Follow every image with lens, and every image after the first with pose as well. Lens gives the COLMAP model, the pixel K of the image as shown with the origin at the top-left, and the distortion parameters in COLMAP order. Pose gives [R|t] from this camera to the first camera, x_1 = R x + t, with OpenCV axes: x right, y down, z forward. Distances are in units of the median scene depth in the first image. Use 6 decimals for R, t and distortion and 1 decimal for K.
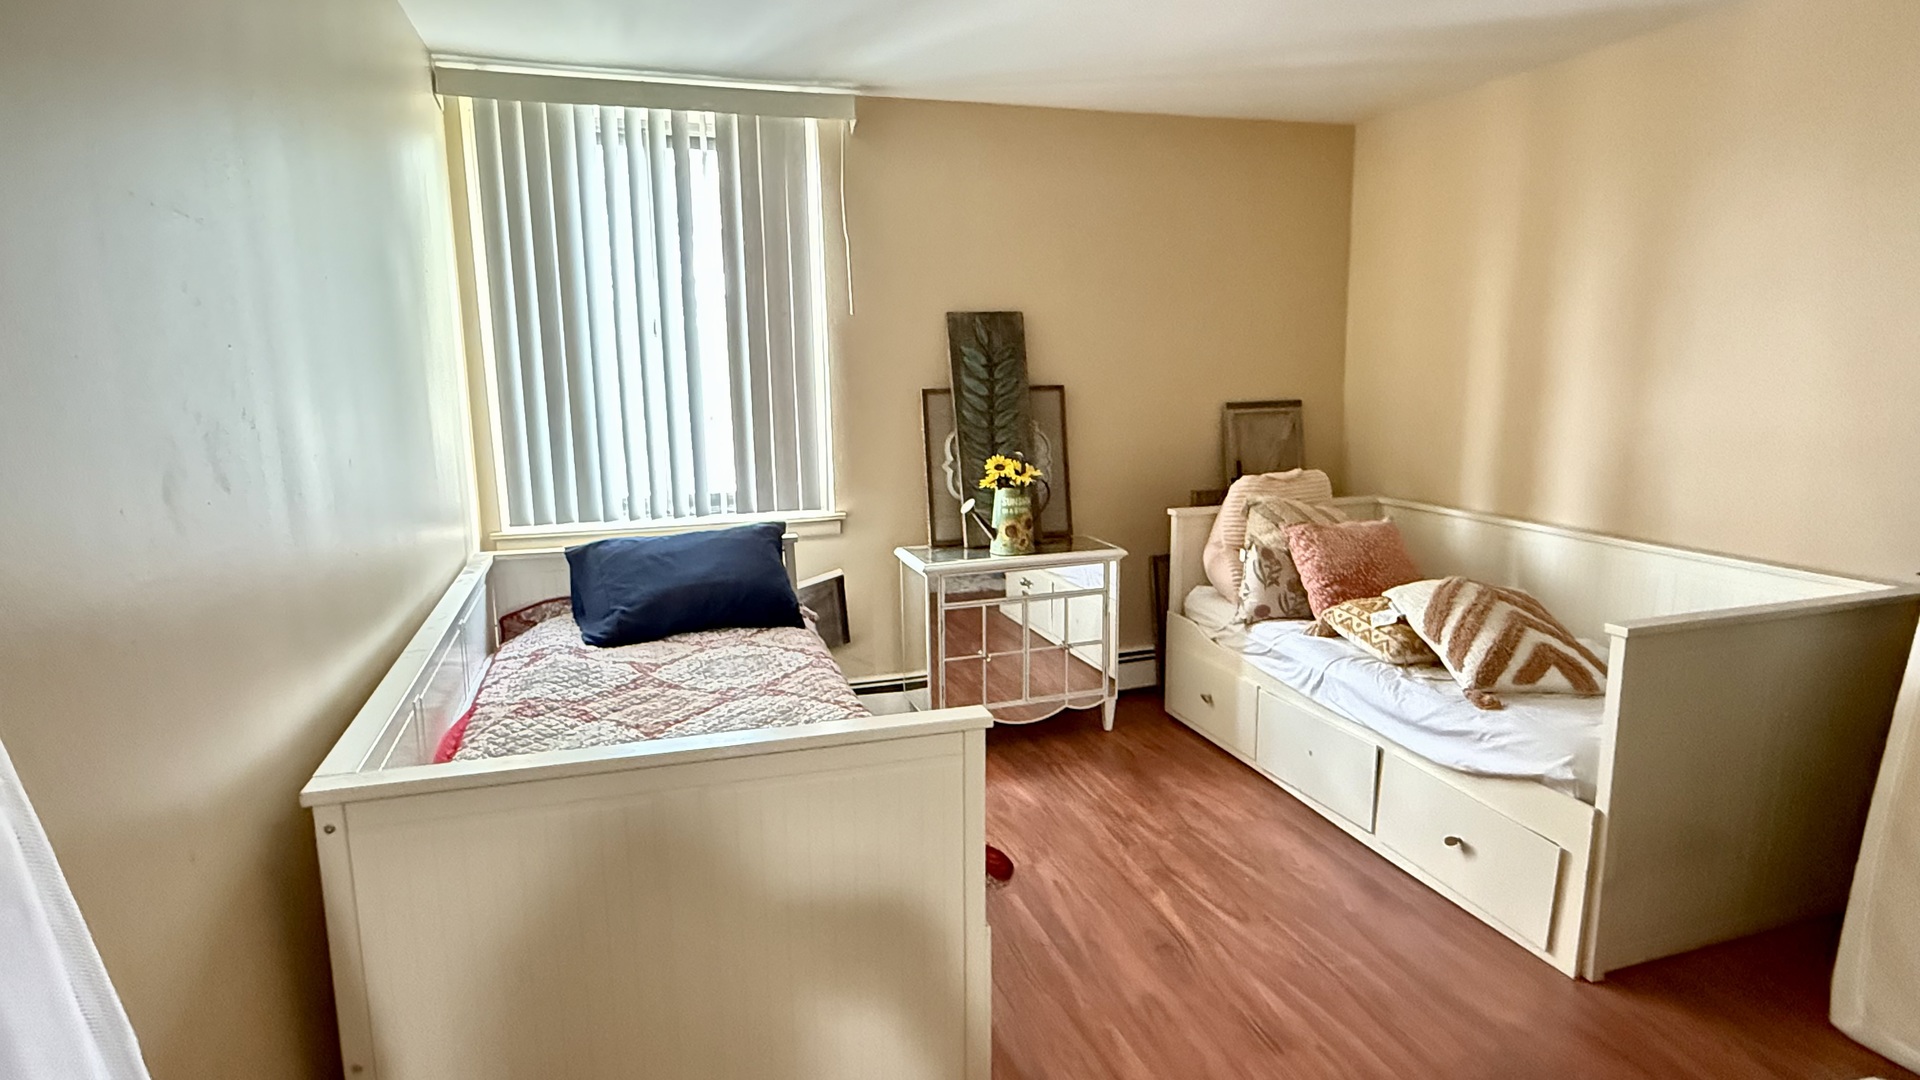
lens RADIAL K [[1035.1, 0, 958.0], [0, 1035.1, 537.9], [0, 0, 1]] dist [-0.002566, -0.000185]
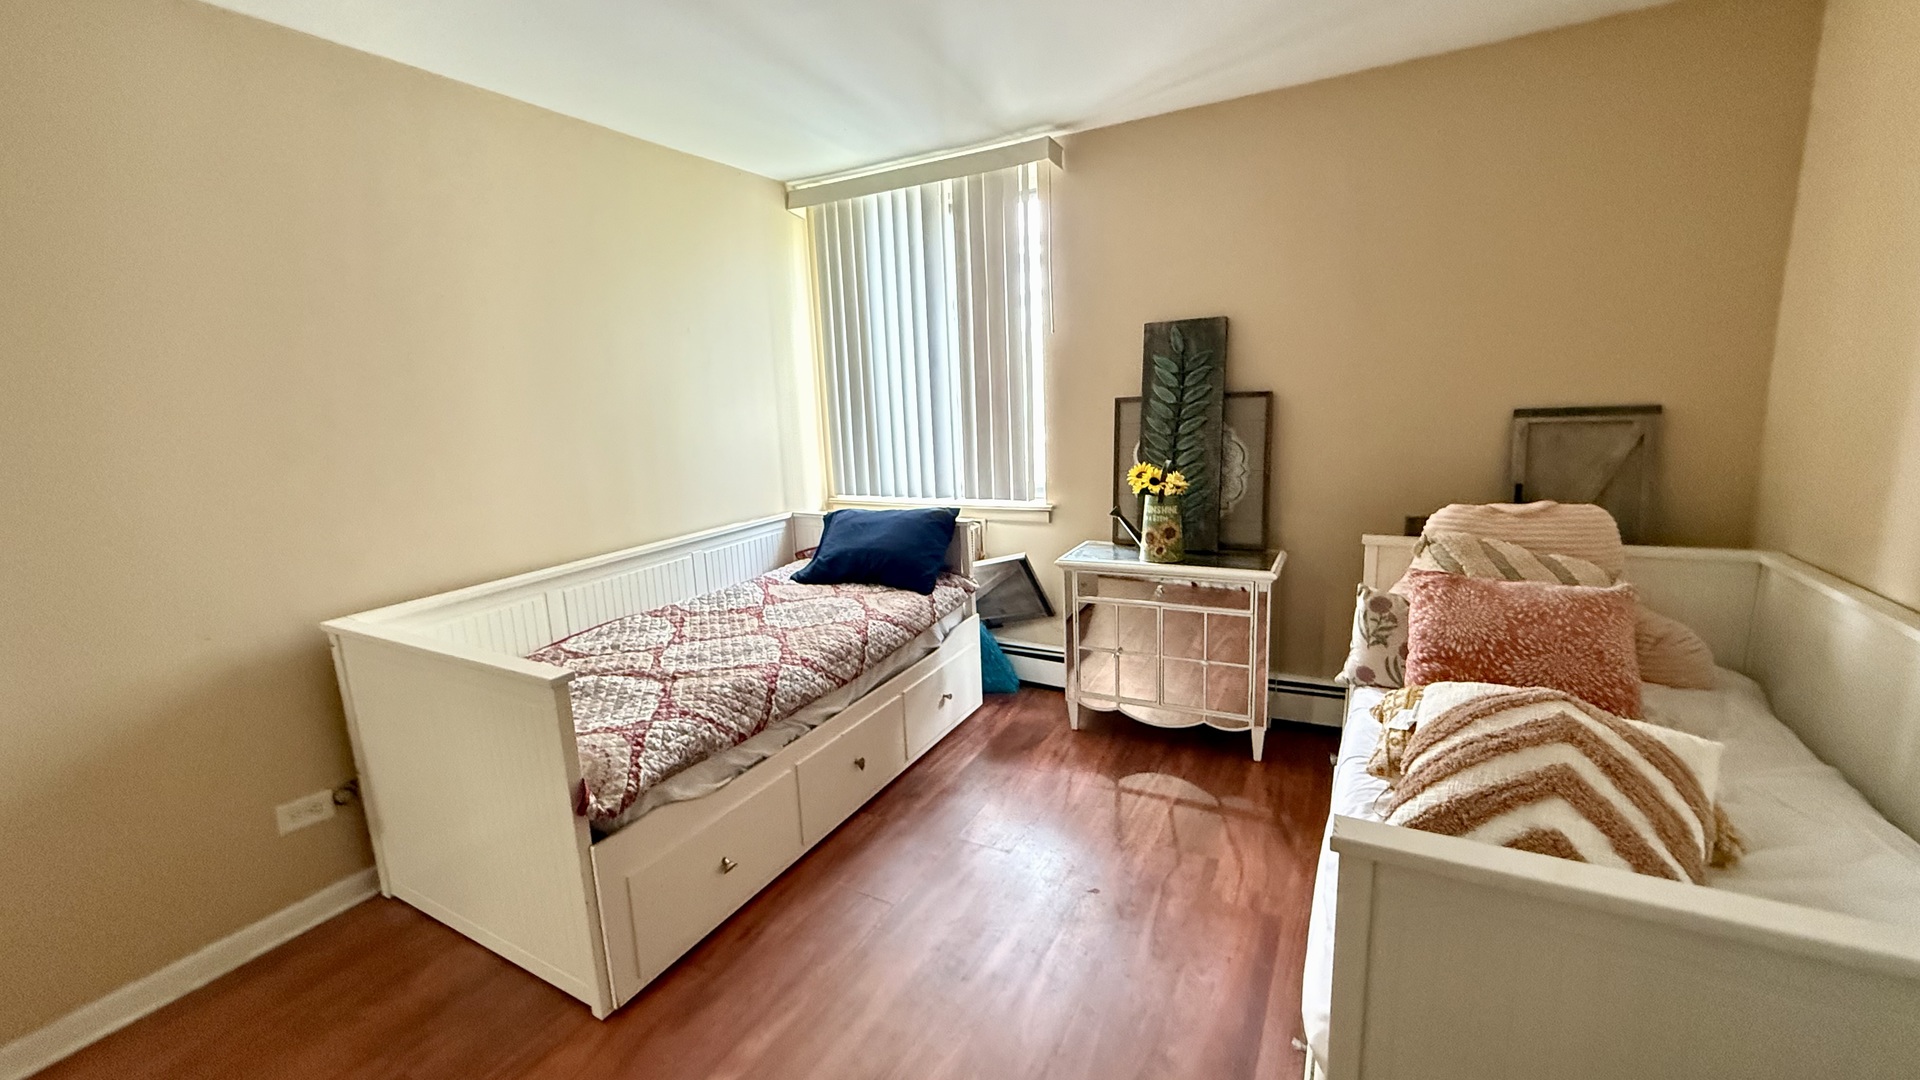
lens RADIAL K [[766.8, 0, 959.3], [0, 766.8, 542.4], [0, 0, 1]] dist [0.001170, -0.000127]
pose [[0.686018, 0.123184, -0.717081, 0.445063], [-0.088058, 0.992376, 0.086232, -0.048579], [0.722236, 0.003988, 0.691635, 0.327619]]
